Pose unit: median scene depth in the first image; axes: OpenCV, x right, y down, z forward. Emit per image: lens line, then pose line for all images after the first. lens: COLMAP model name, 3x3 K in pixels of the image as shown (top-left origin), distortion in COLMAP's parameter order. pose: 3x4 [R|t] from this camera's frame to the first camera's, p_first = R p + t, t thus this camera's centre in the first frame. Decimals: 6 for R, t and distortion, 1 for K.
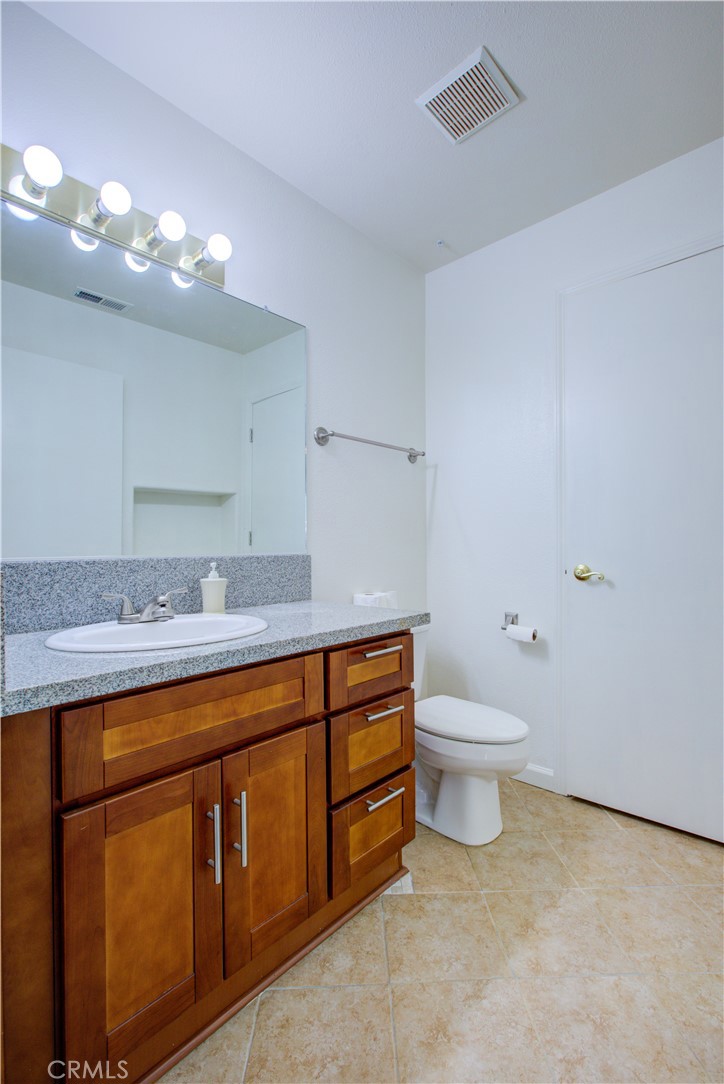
lens RADIAL K [[499.0, 0, 367.8], [0, 499.0, 544.9], [0, 0, 1]] dist [-0.004565, 0.002387]
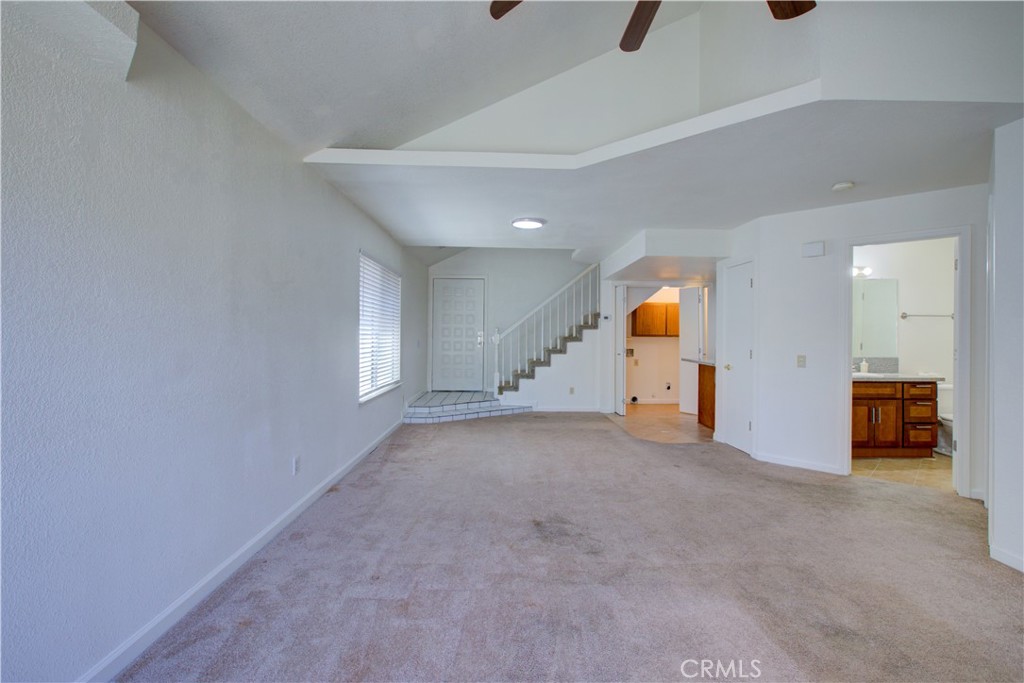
lens RADIAL K [[471.4, 0, 520.6], [0, 471.4, 333.0], [0, 0, 1]] dist [-0.004565, 0.002387]
pose [[0.702721, 0.011992, -0.711364, 0.416299], [-0.011529, 0.999919, 0.005467, -0.161611], [0.711372, 0.004360, 0.702802, -3.614683]]
